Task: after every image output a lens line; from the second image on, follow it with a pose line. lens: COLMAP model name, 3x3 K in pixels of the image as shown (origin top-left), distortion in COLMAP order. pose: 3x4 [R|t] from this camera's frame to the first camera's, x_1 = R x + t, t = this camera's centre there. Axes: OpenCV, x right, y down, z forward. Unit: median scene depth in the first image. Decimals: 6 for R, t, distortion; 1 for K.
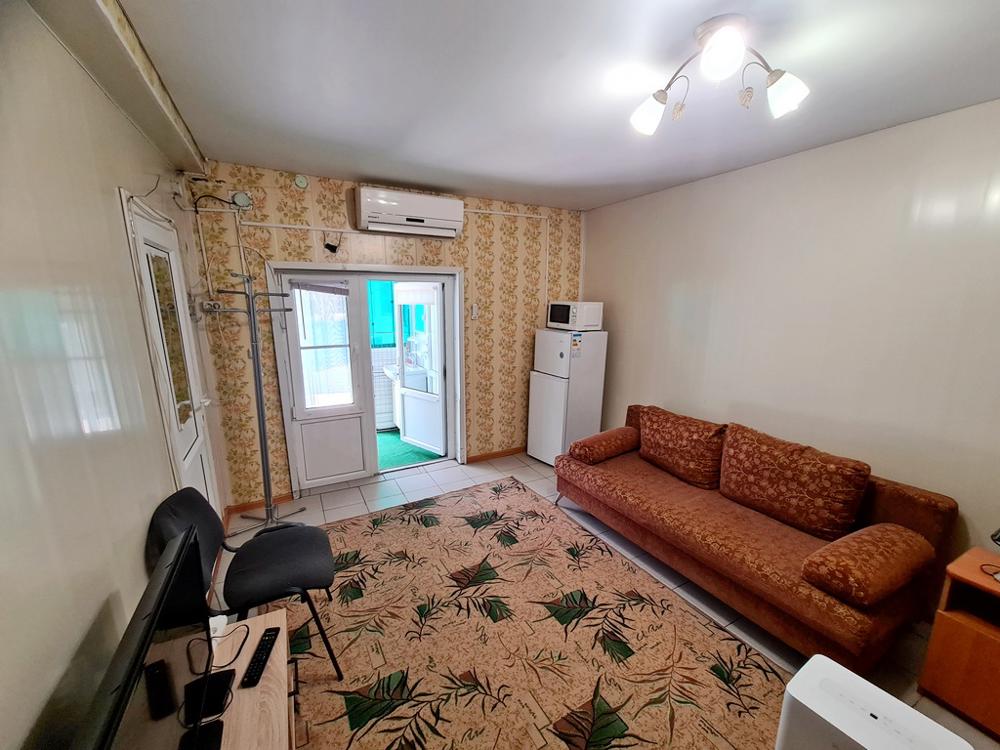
lens RADIAL K [[409.1, 0, 501.8], [0, 409.1, 385.4], [0, 0, 1]] dist [0.027754, -0.012200]
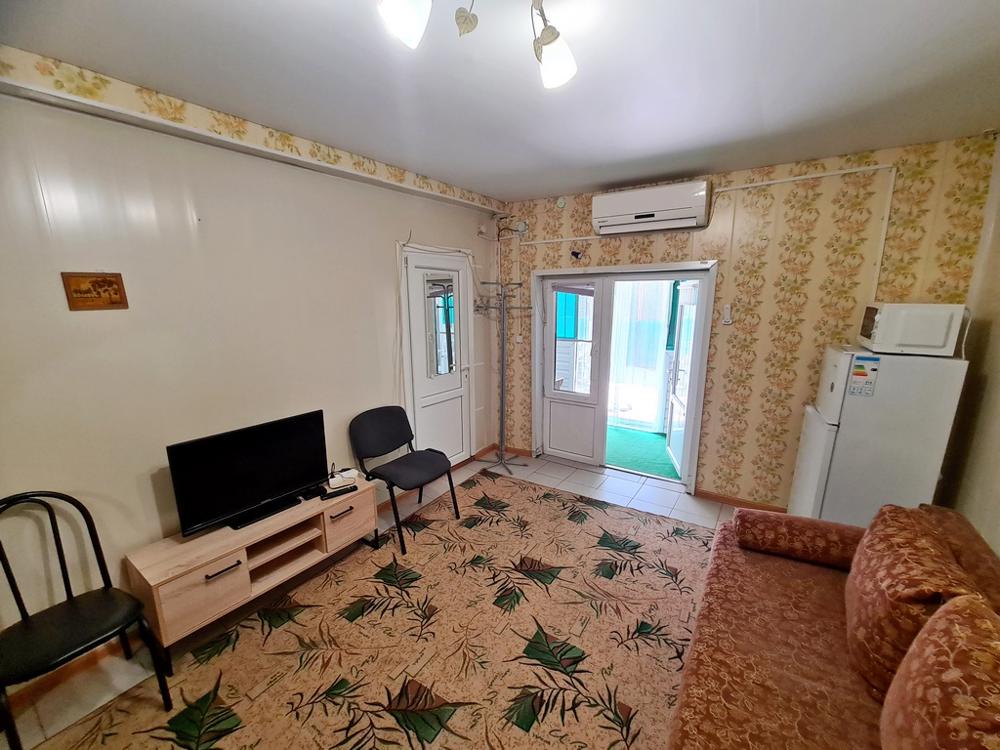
lens RADIAL K [[401.8, 0, 500.2], [0, 401.8, 388.5], [0, 0, 1]] dist [-0.001666, 0.000132]
pose [[0.467747, 0.189663, -0.863273, 0.534285], [-0.182571, 0.976374, 0.115589, -0.060959], [0.864801, 0.103542, 0.491323, 0.309674]]
